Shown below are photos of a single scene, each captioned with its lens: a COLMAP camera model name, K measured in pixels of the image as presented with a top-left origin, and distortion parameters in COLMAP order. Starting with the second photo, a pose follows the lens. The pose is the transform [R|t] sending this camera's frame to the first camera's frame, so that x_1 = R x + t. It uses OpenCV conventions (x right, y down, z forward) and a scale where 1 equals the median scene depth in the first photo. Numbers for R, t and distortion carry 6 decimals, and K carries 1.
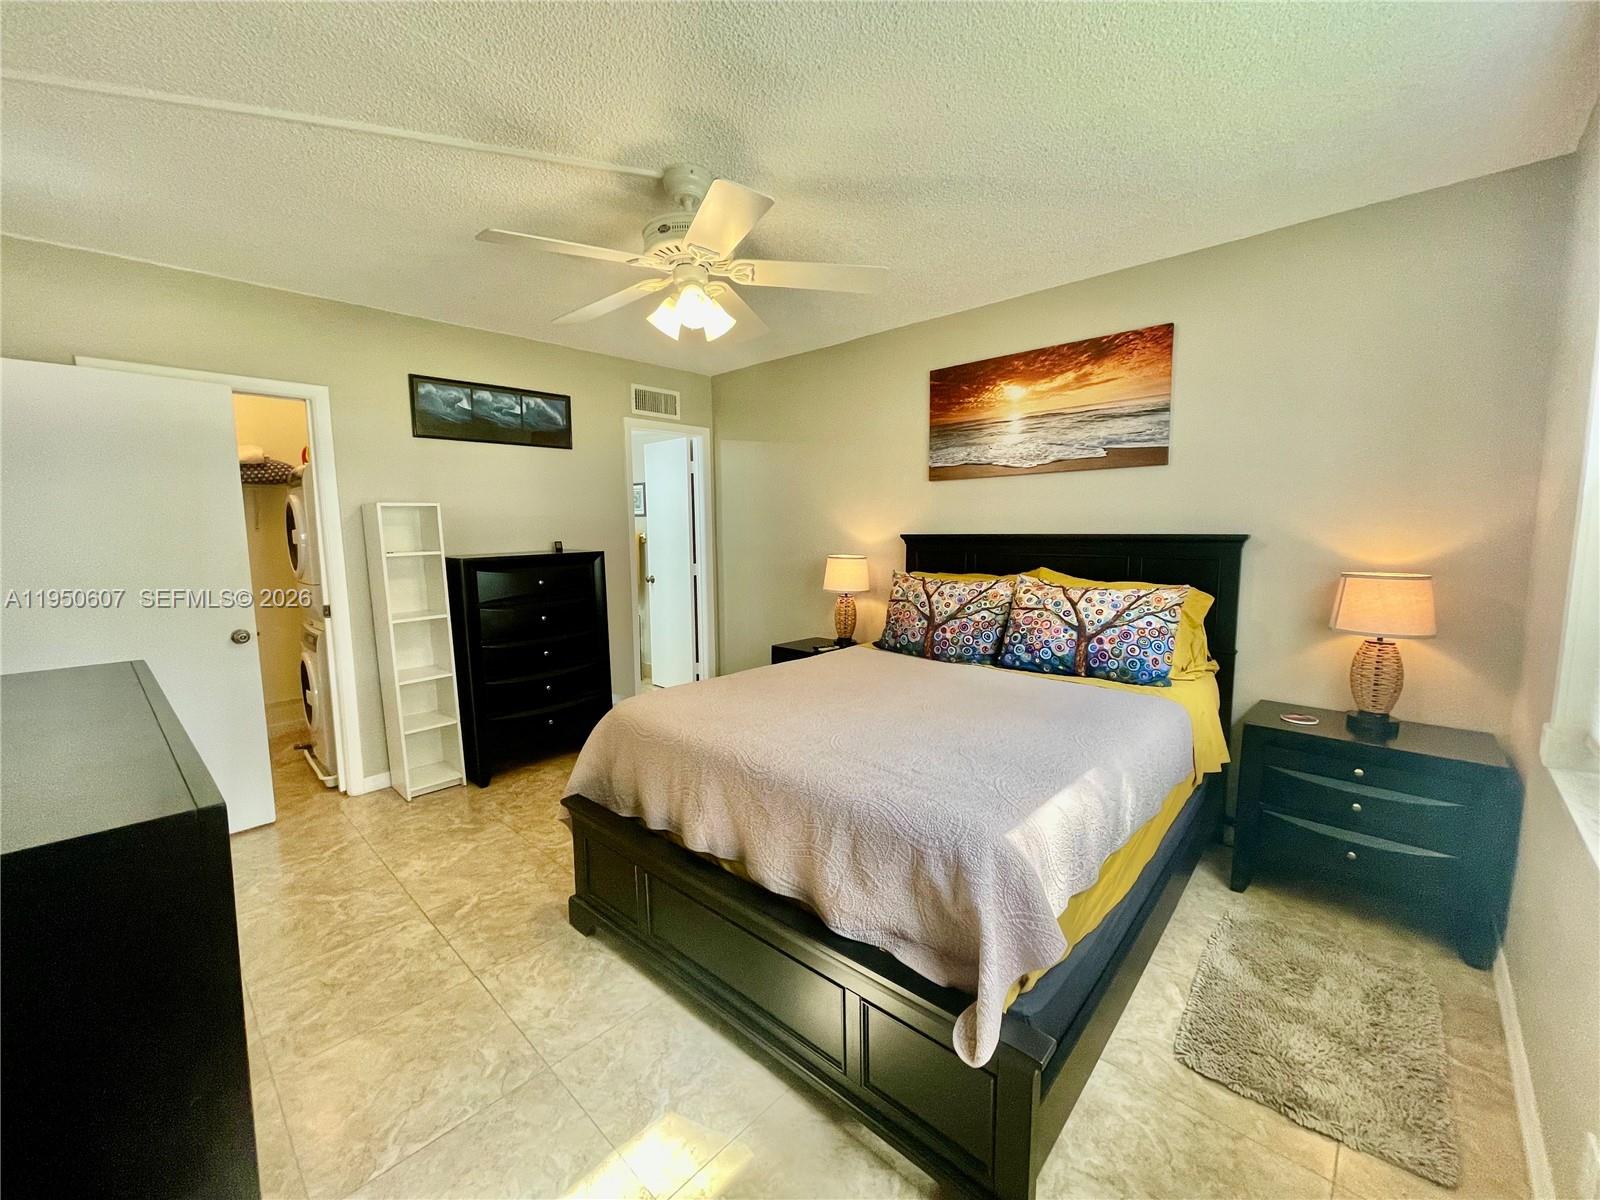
lens RADIAL K [[642.0, 0, 793.3], [0, 642.0, 595.3], [0, 0, 1]] dist [-0.002098, -0.000055]
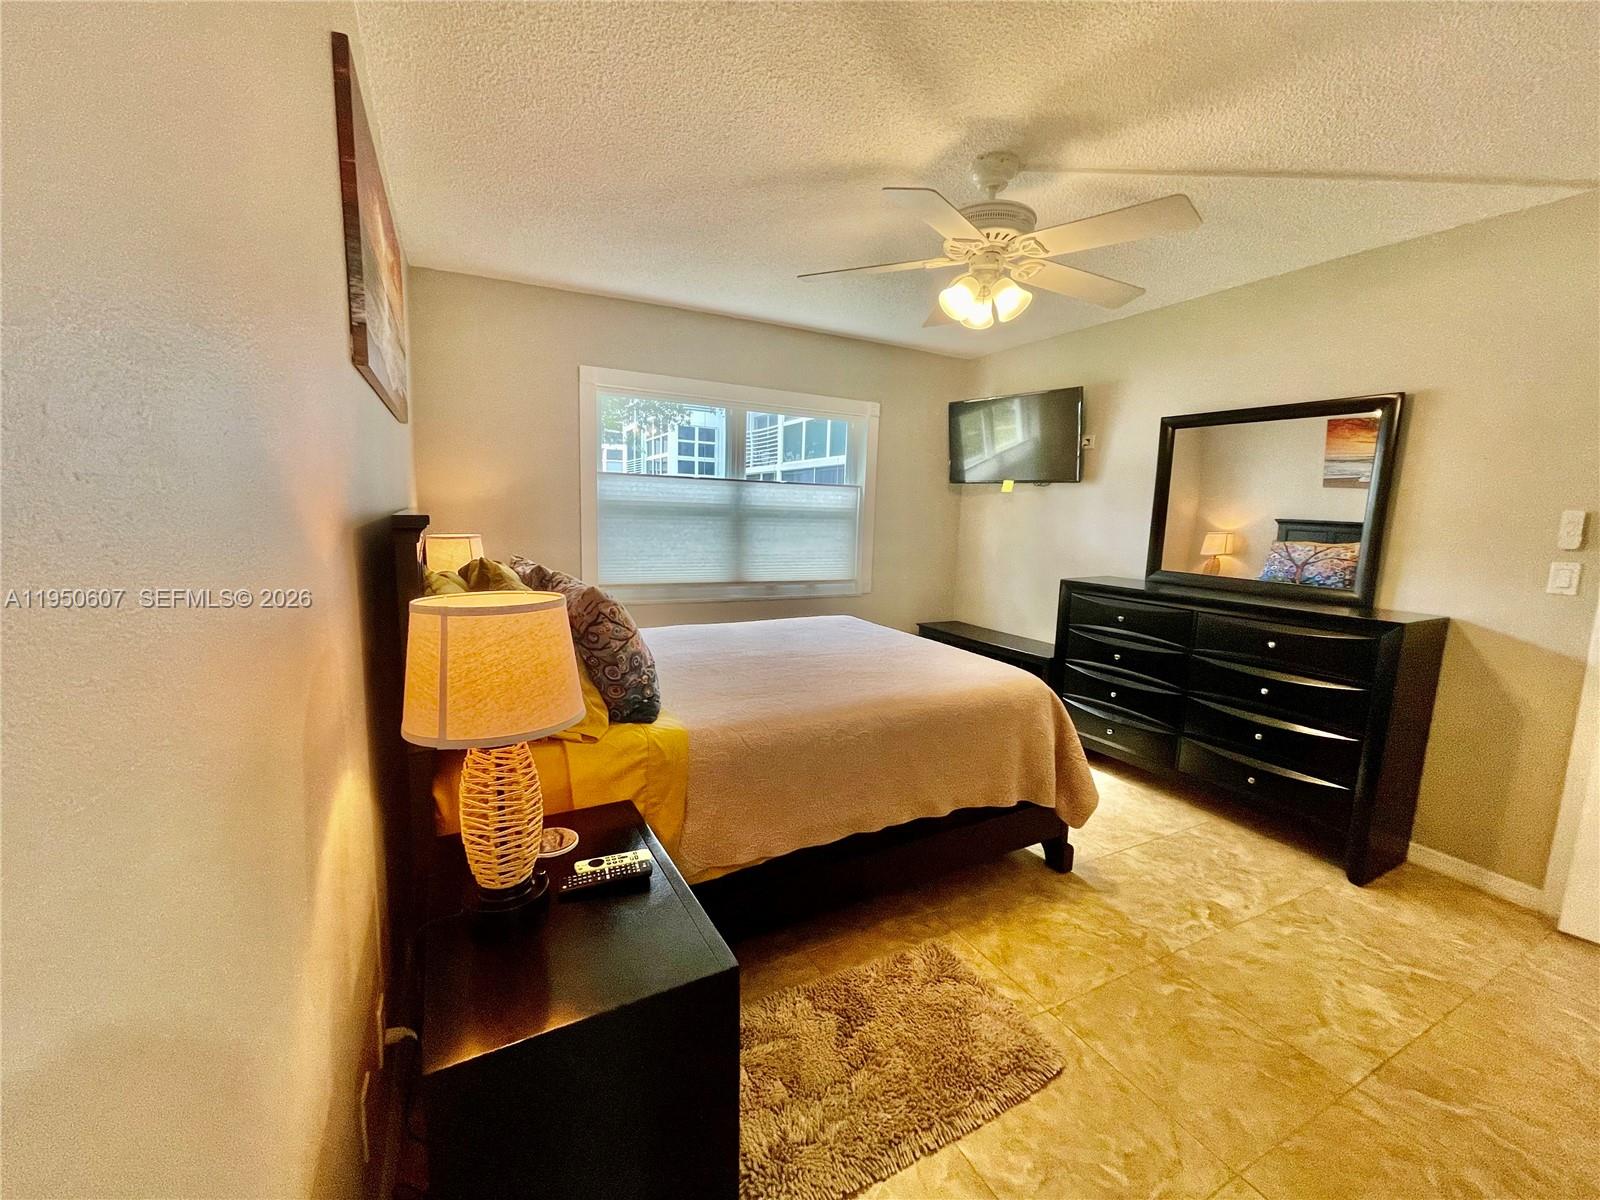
lens RADIAL K [[642.0, 0, 793.3], [0, 642.0, 595.3], [0, 0, 1]] dist [-0.002098, -0.000055]
pose [[-0.945163, -0.055088, 0.321919, -0.170516], [0.023685, 0.971515, 0.235790, -0.156025], [-0.325739, 0.230485, -0.916936, 1.513077]]
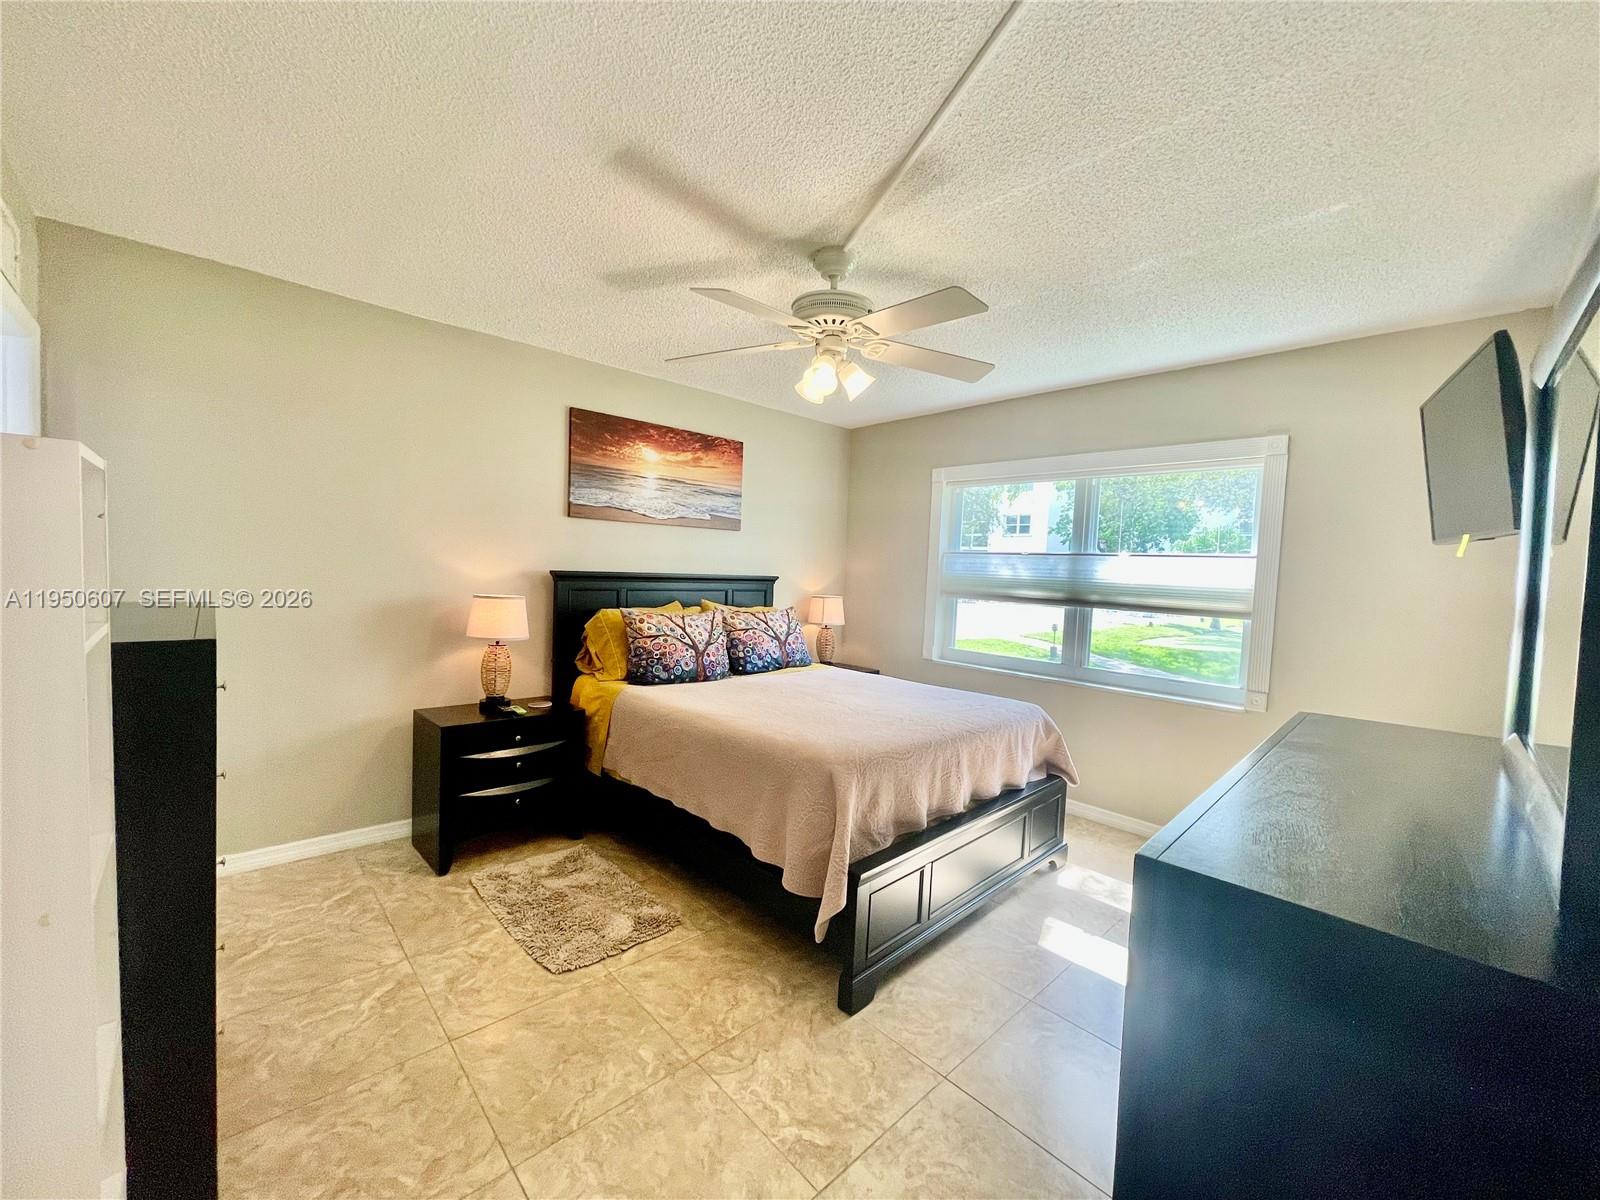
lens RADIAL K [[641.3, 0, 800.0], [0, 641.3, 600.0], [0, 0, 1]] dist [-0.006833, 0.000100]
pose [[0.051975, -0.029228, 0.998221, -0.893872], [0.074112, 0.996928, 0.025332, -0.061180], [-0.995895, 0.072664, 0.053981, 0.726336]]
